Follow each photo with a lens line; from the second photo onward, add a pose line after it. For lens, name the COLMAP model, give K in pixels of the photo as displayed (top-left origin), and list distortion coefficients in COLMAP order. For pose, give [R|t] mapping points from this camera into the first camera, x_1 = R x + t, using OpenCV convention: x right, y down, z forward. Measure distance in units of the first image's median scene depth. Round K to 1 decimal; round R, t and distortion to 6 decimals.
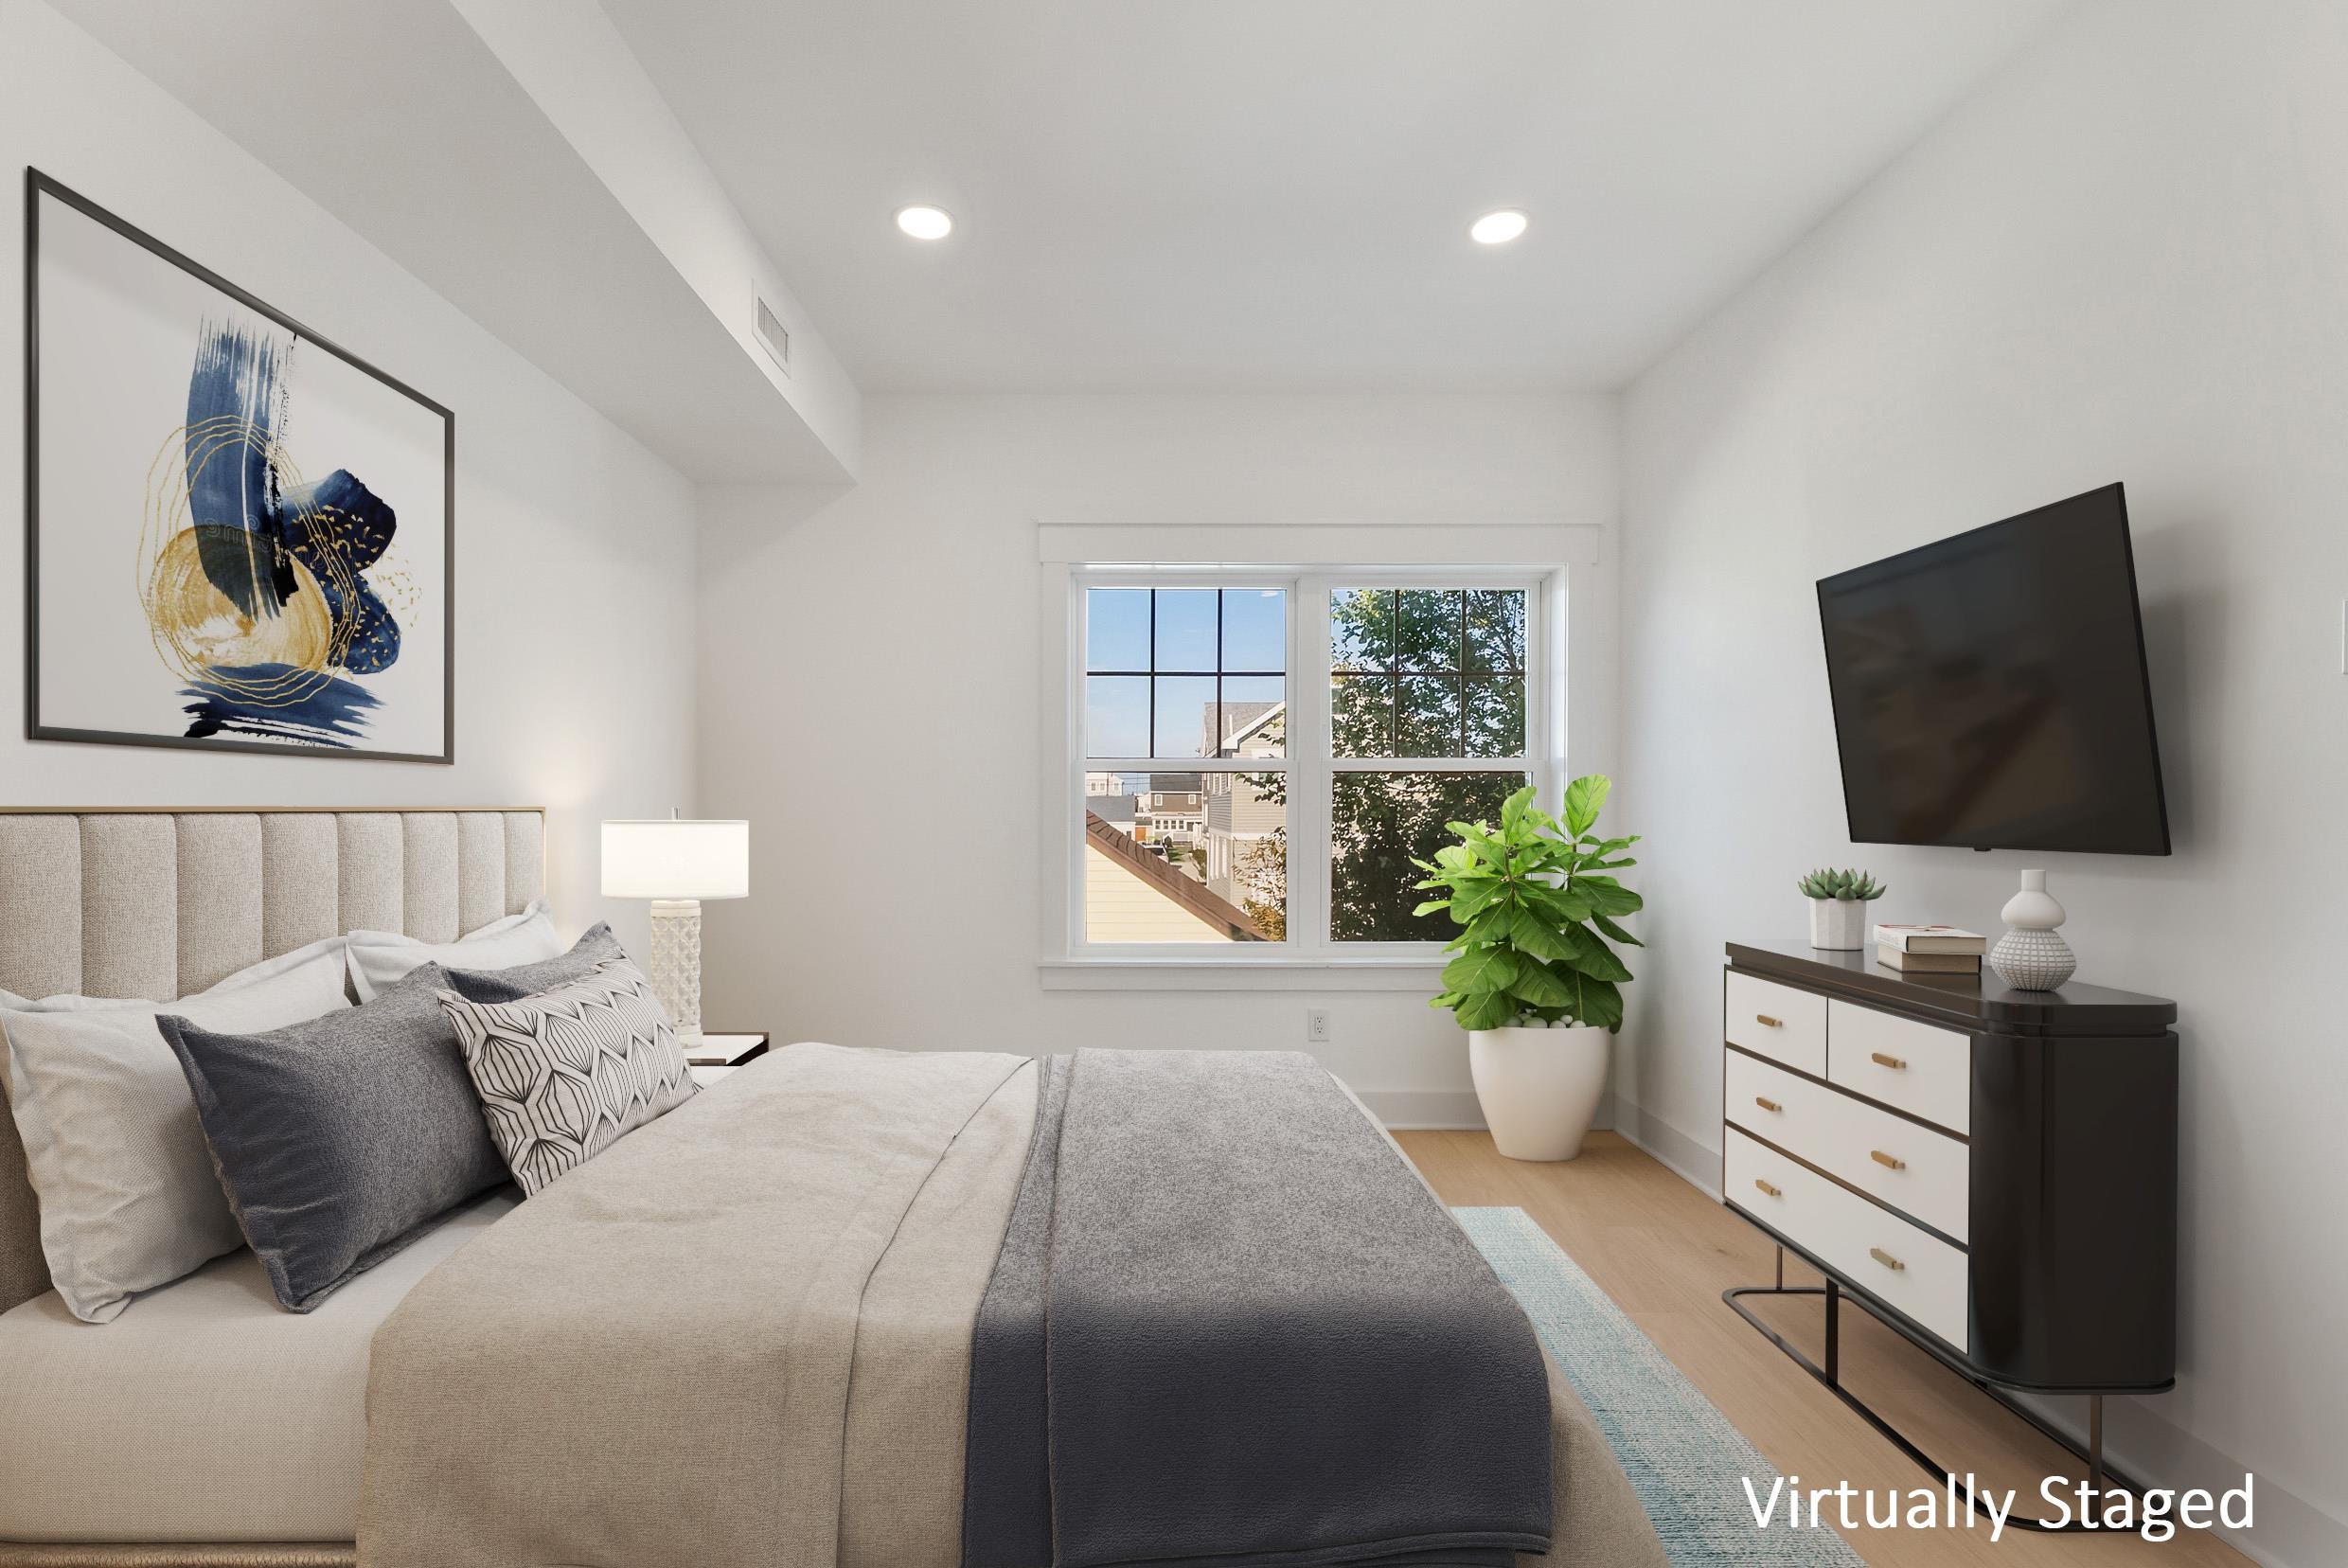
lens RADIAL K [[964.3, 0, 1162.5], [0, 964.3, 794.0], [0, 0, 1]] dist [0.000063, 0.000004]
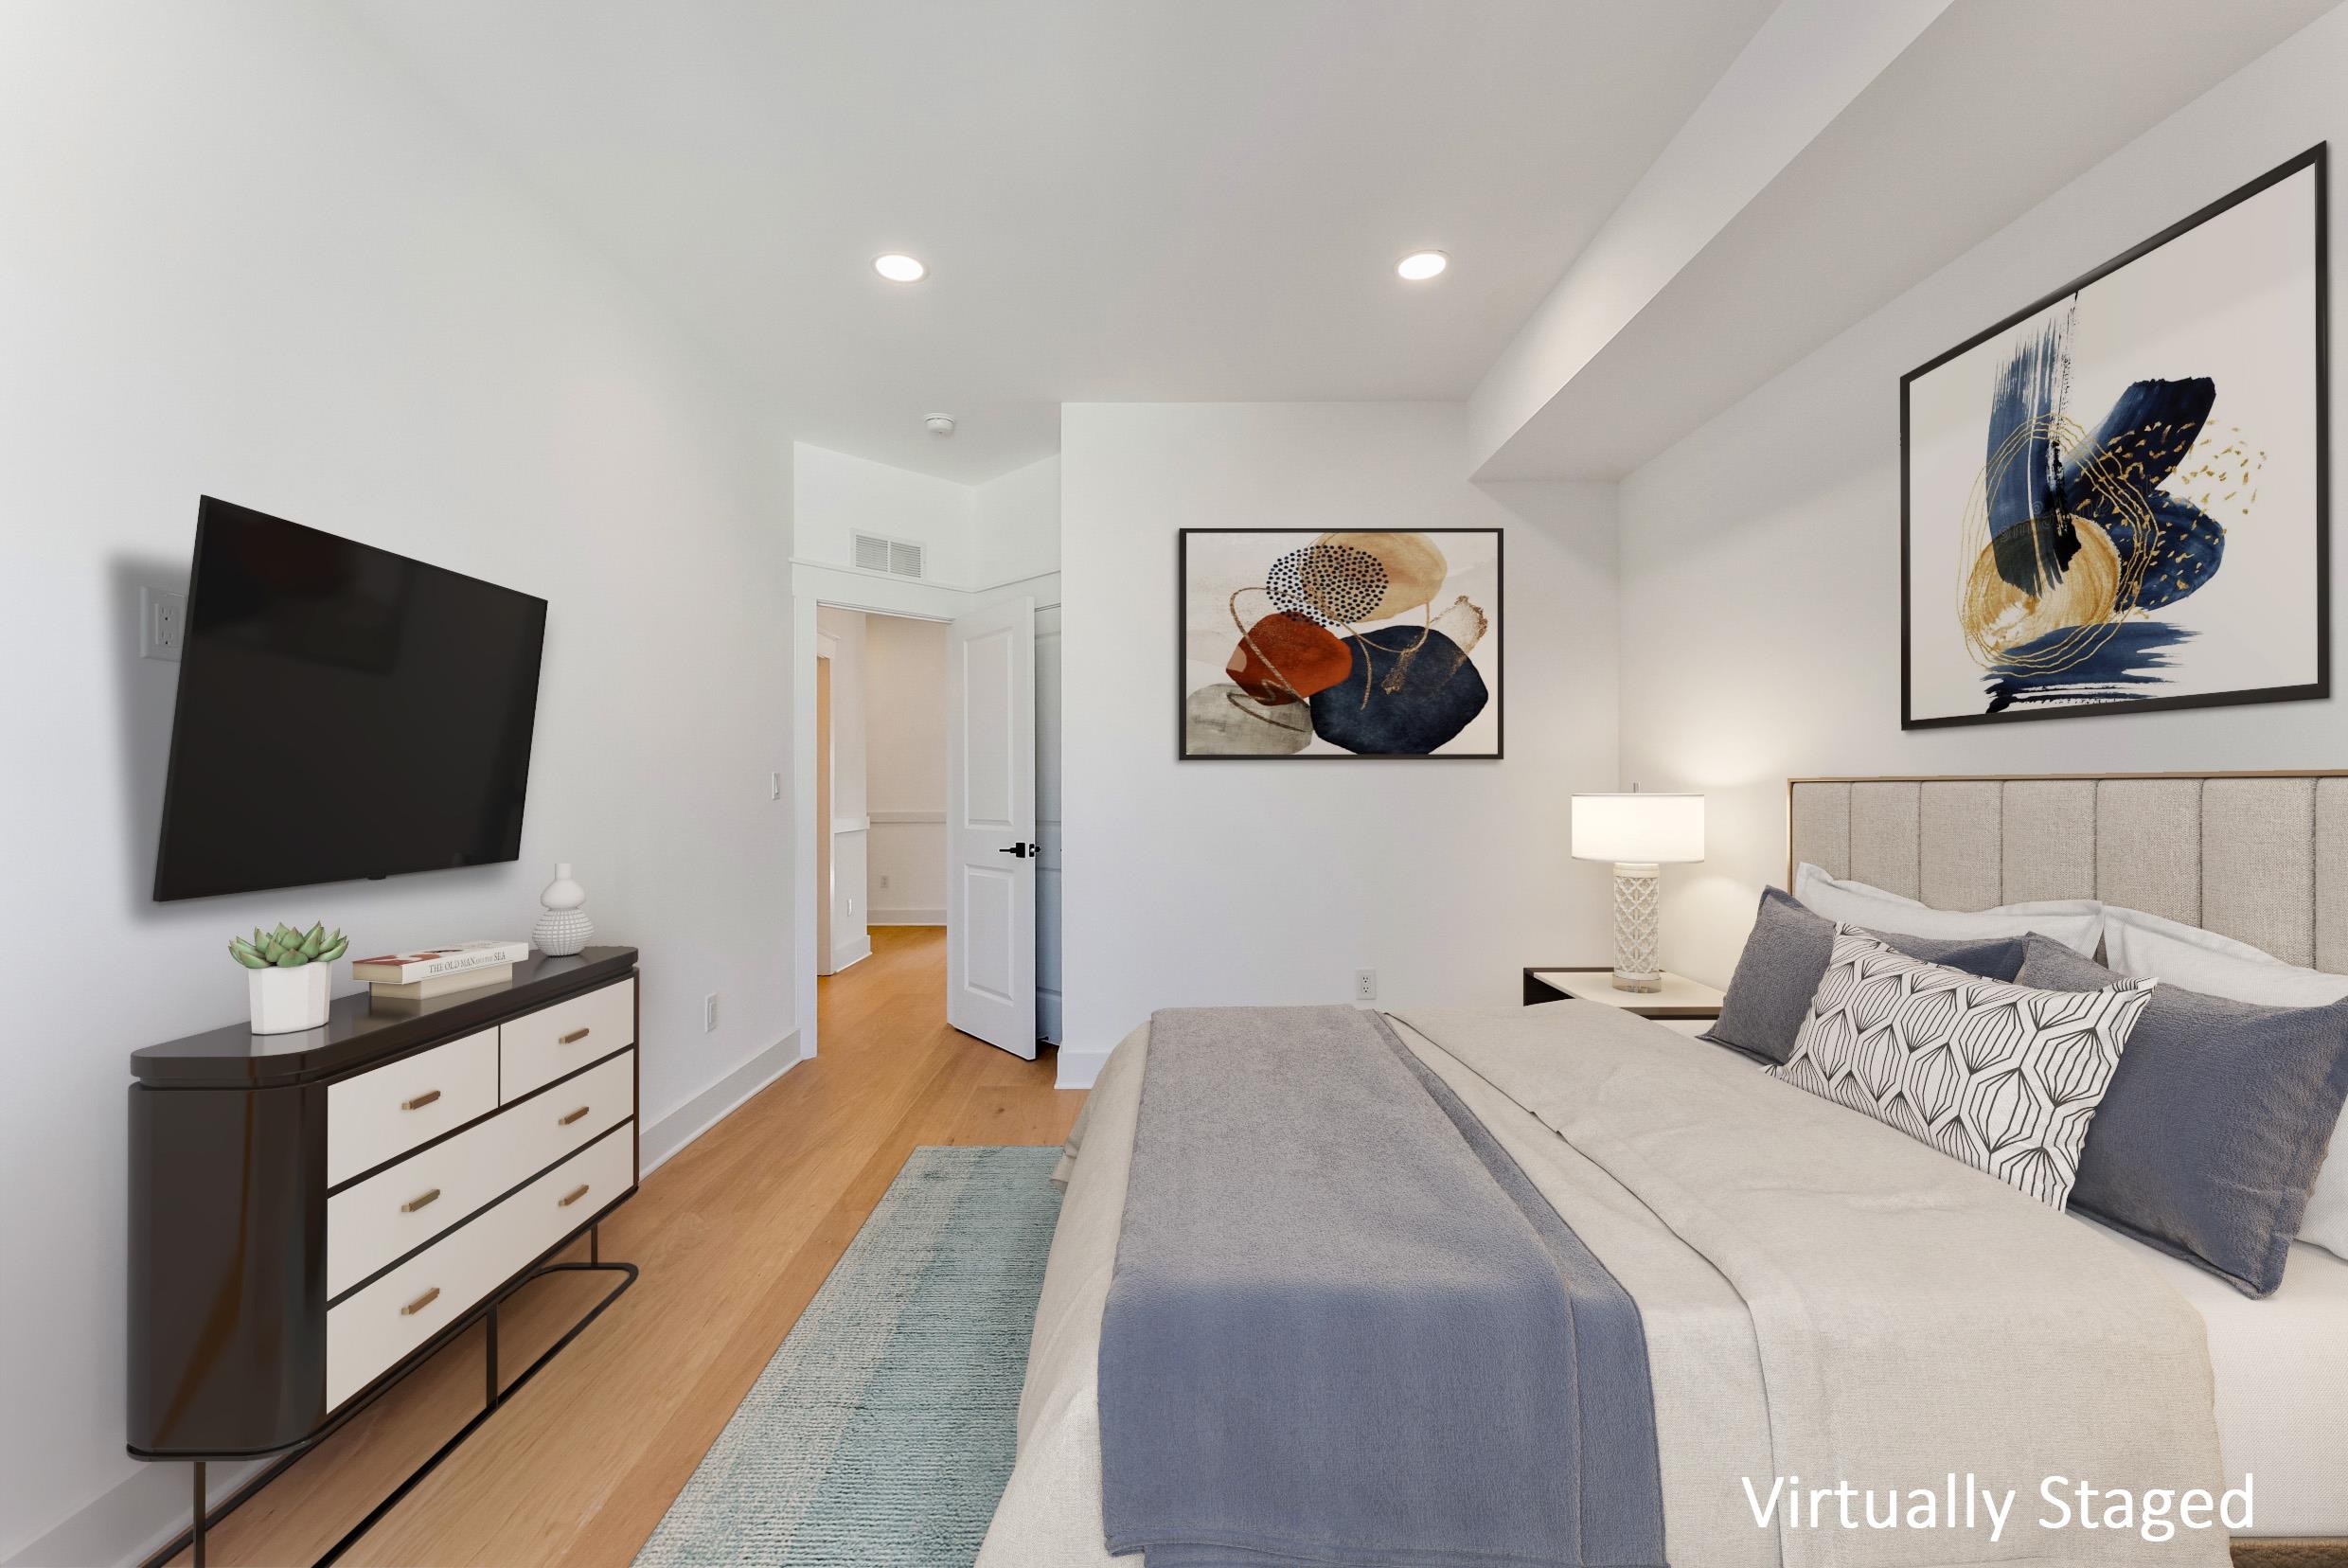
lens RADIAL K [[964.3, 0, 1162.5], [0, 964.3, 794.0], [0, 0, 1]] dist [0.000063, 0.000004]
pose [[-0.999382, -0.002294, 0.035086, 0.006915], [-0.002521, 0.999976, -0.006415, 0.050528], [-0.035071, -0.006500, -0.999364, 2.069470]]
